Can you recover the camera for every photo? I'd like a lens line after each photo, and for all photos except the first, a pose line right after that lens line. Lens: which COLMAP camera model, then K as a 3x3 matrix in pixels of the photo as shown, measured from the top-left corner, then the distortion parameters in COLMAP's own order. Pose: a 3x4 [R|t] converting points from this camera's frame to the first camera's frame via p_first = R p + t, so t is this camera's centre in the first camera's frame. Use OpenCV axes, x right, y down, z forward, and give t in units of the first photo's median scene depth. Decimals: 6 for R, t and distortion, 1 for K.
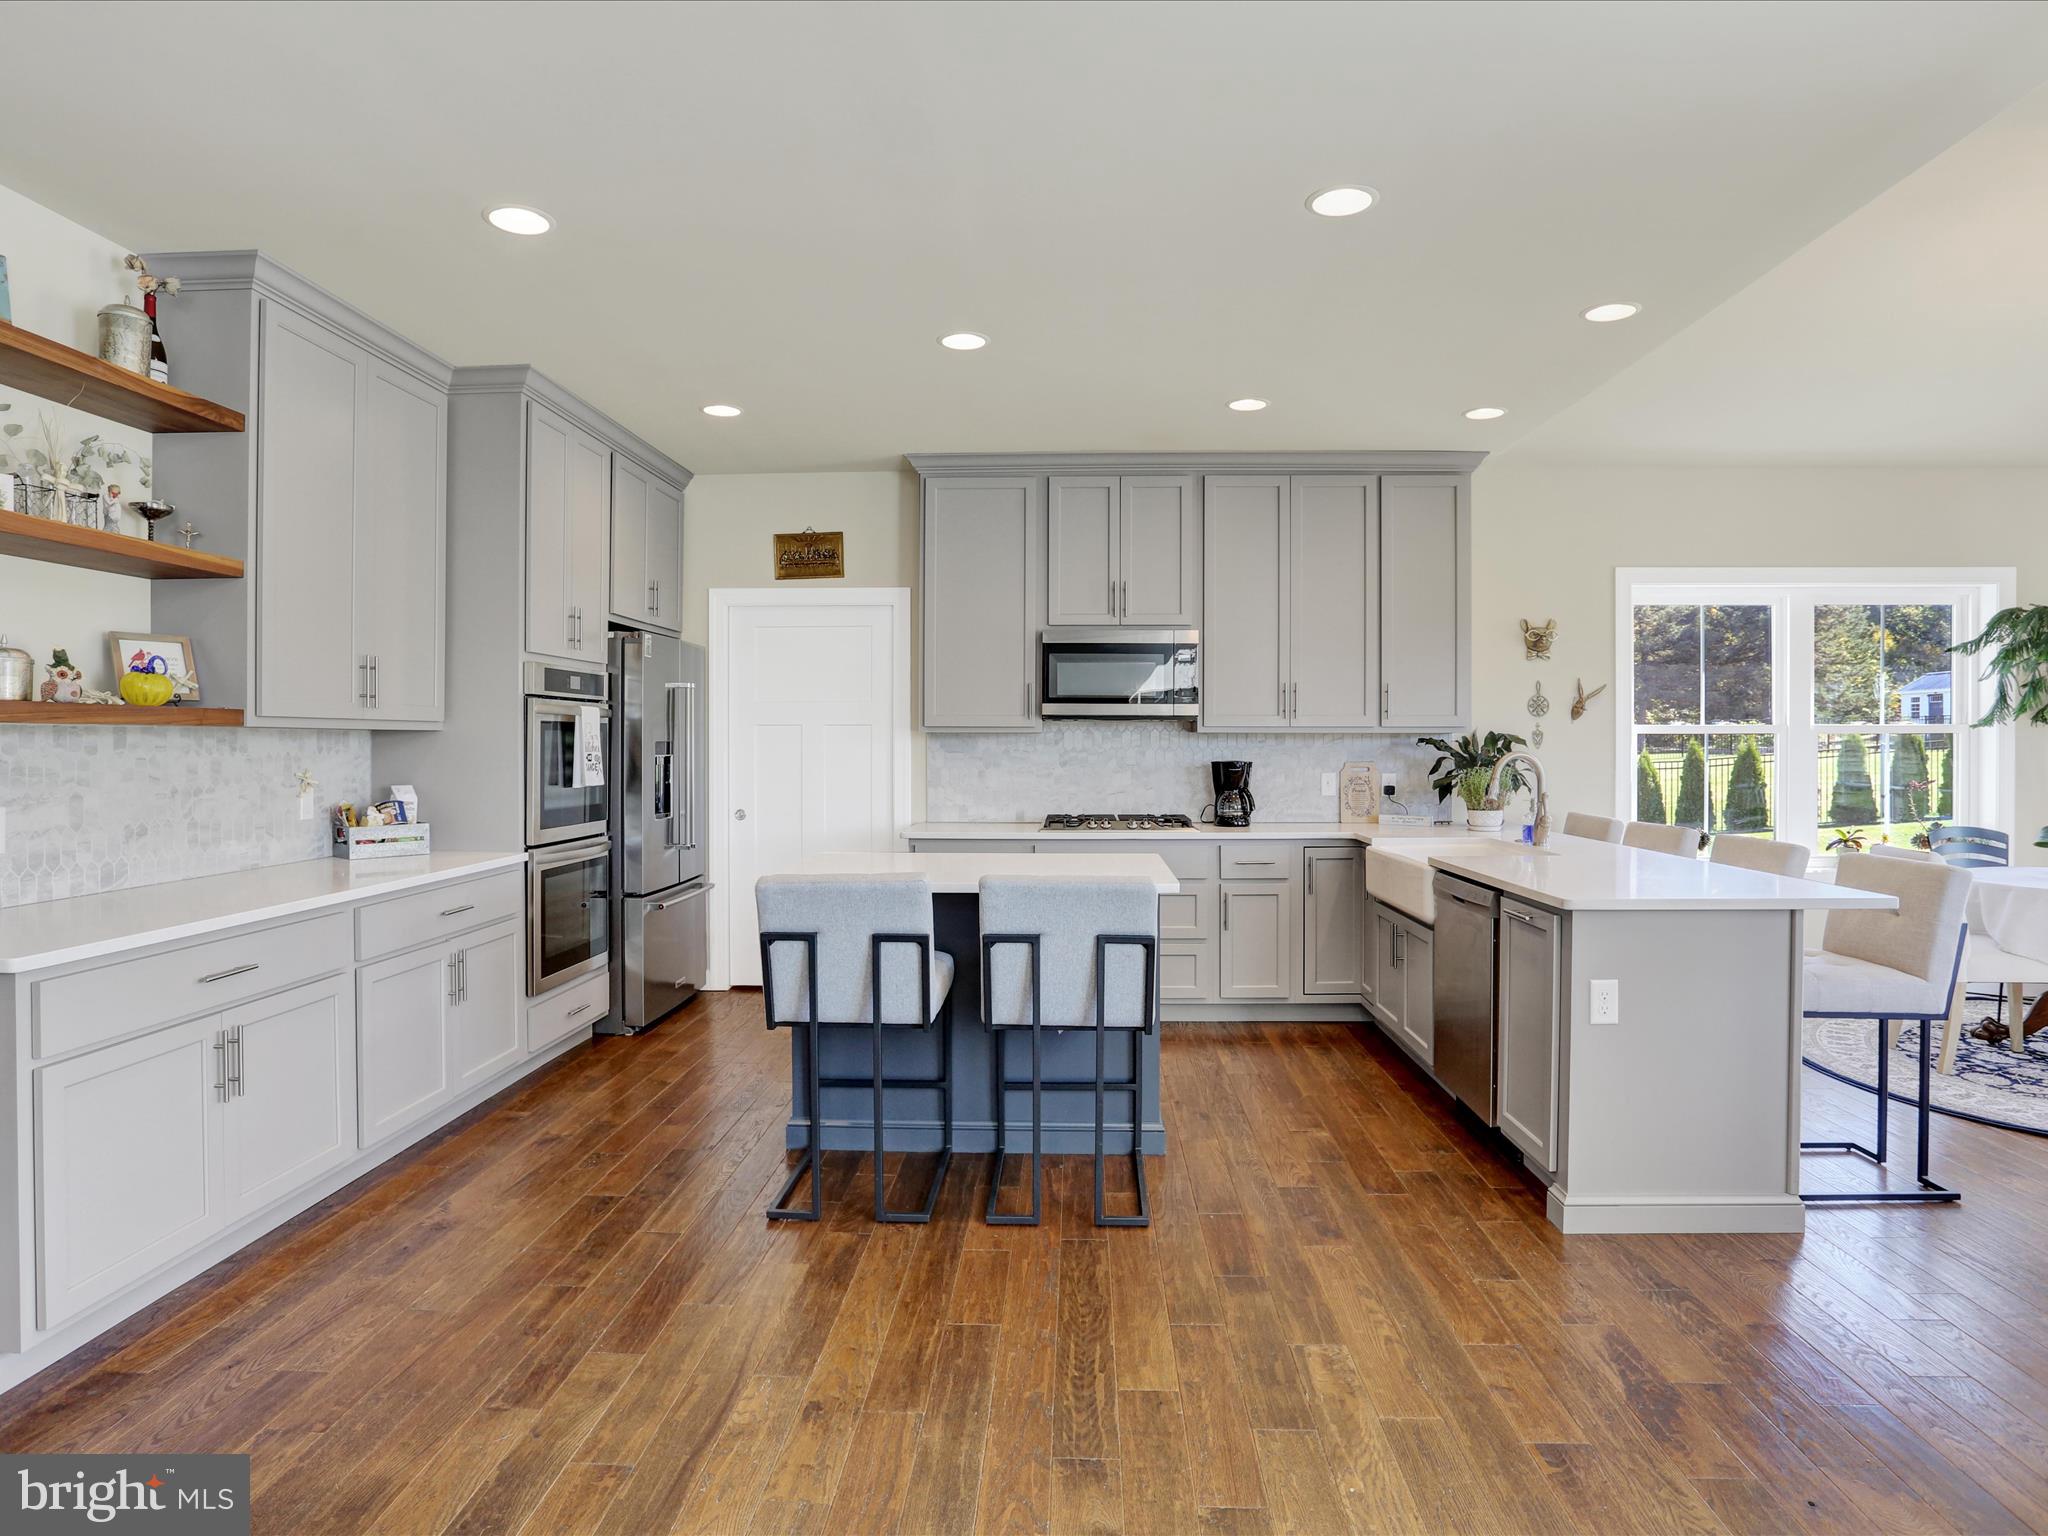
lens RADIAL K [[1186.4, 0, 1038.1], [0, 1186.4, 772.4], [0, 0, 1]] dist [-0.084445, 0.040706]
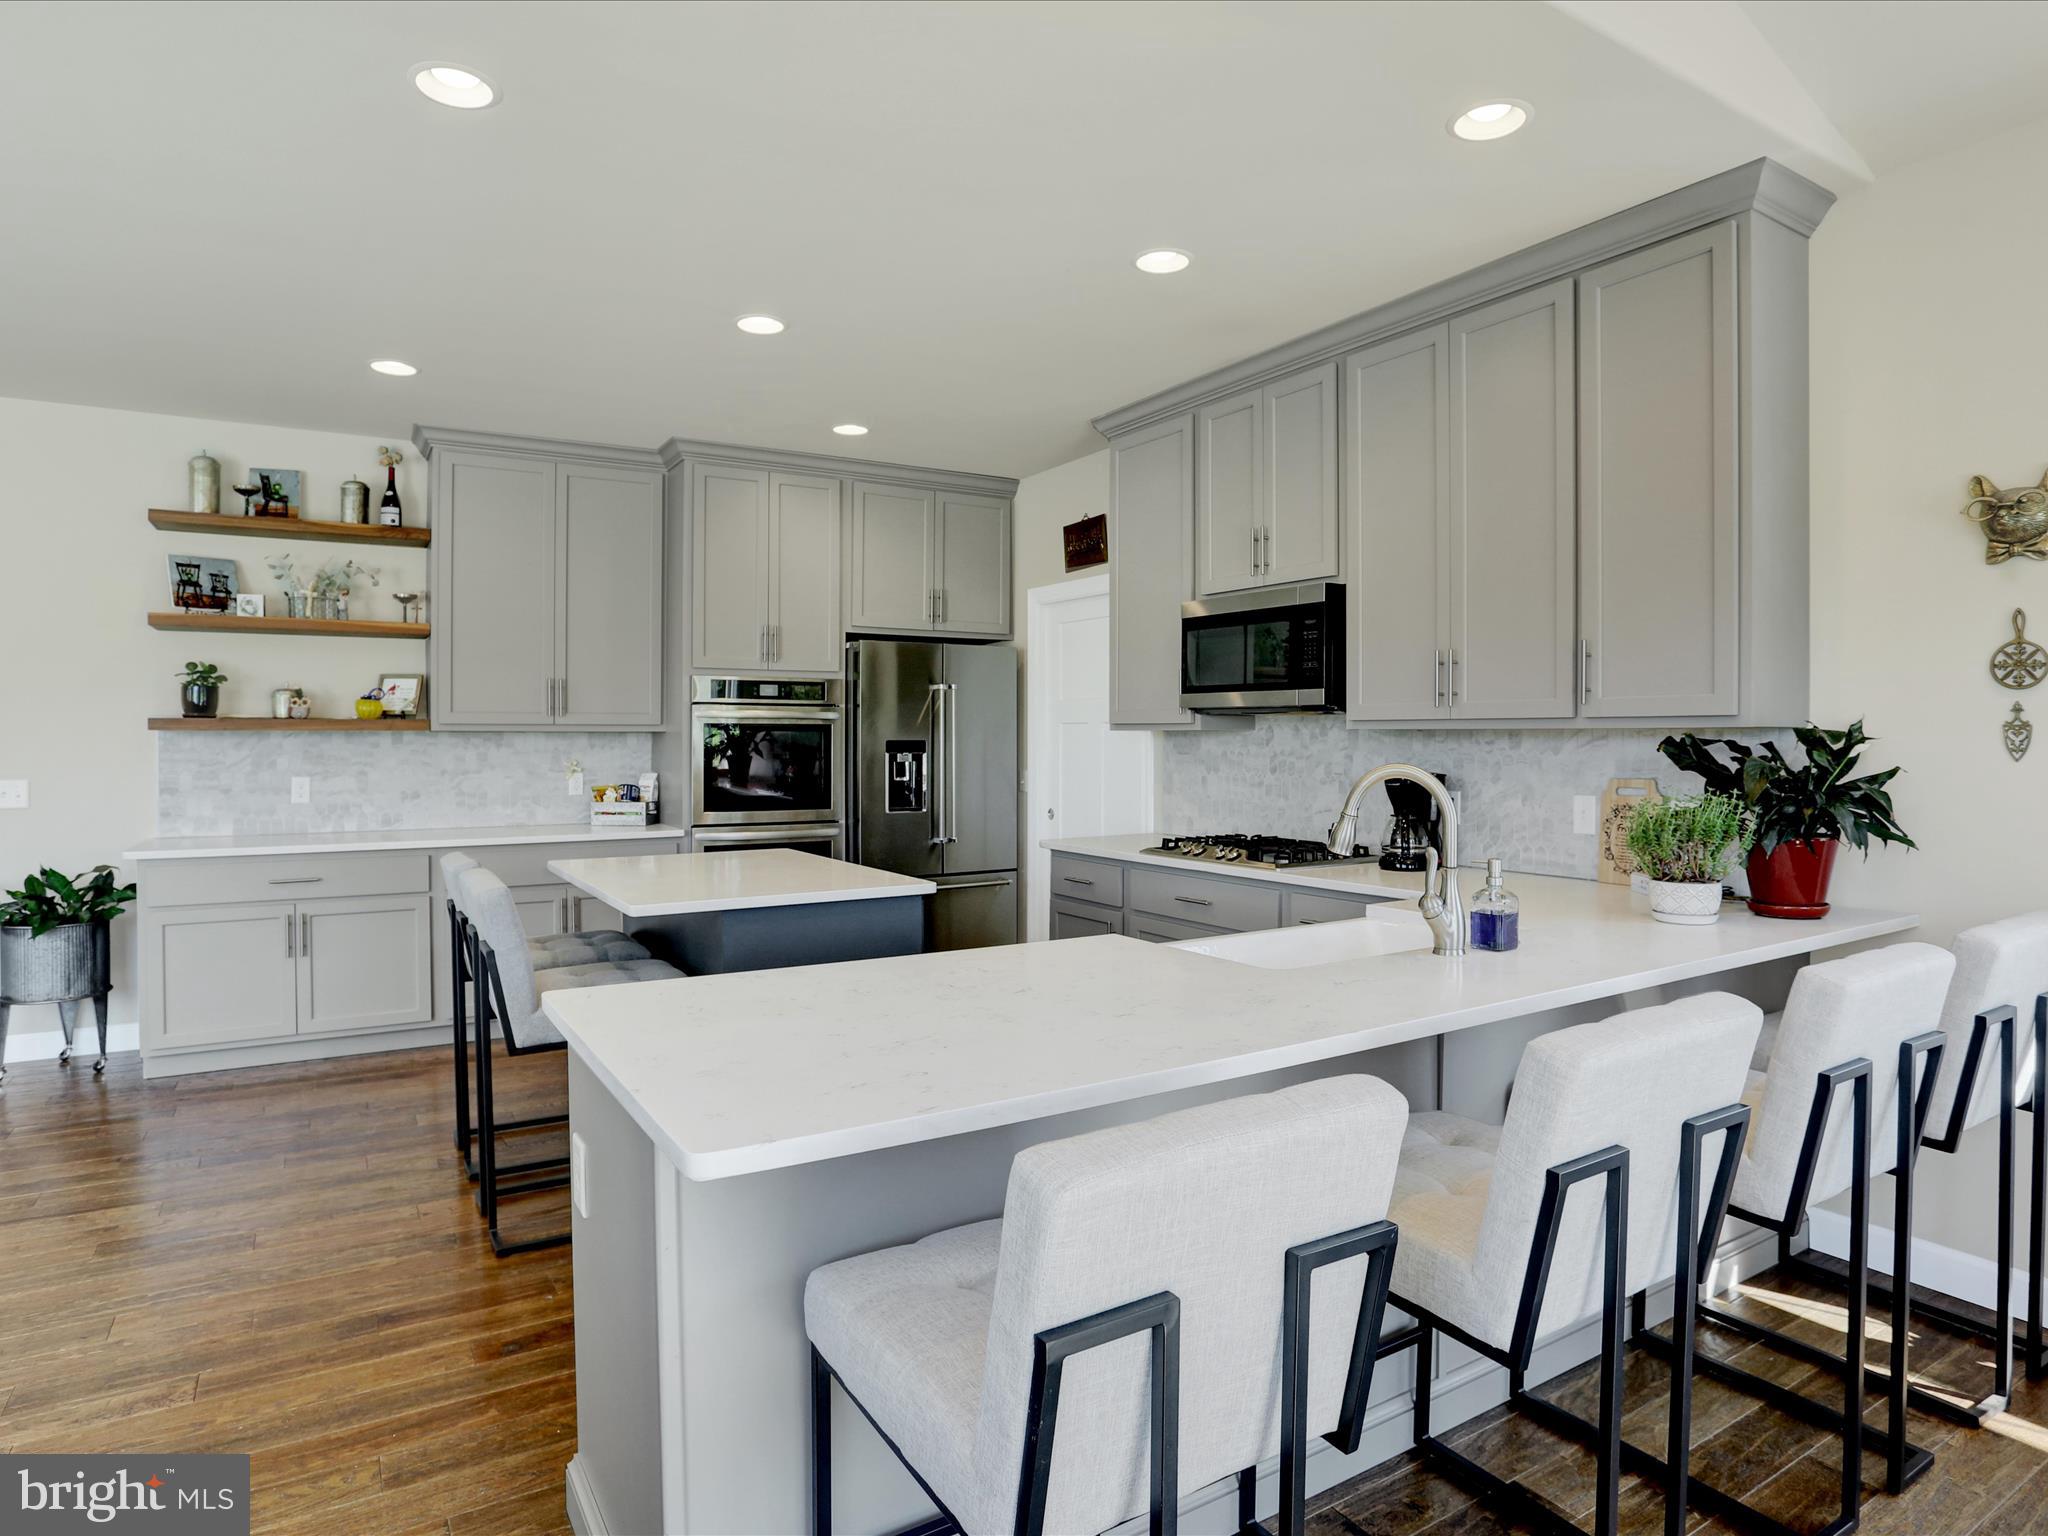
lens RADIAL K [[1186.4, 0, 1038.1], [0, 1186.4, 772.4], [0, 0, 1]] dist [-0.084445, 0.040706]
pose [[0.553702, 0.023625, -0.832380, 0.630955], [-0.022776, 0.999653, 0.013222, -0.013569], [0.832404, 0.011637, 0.554048, 0.481127]]
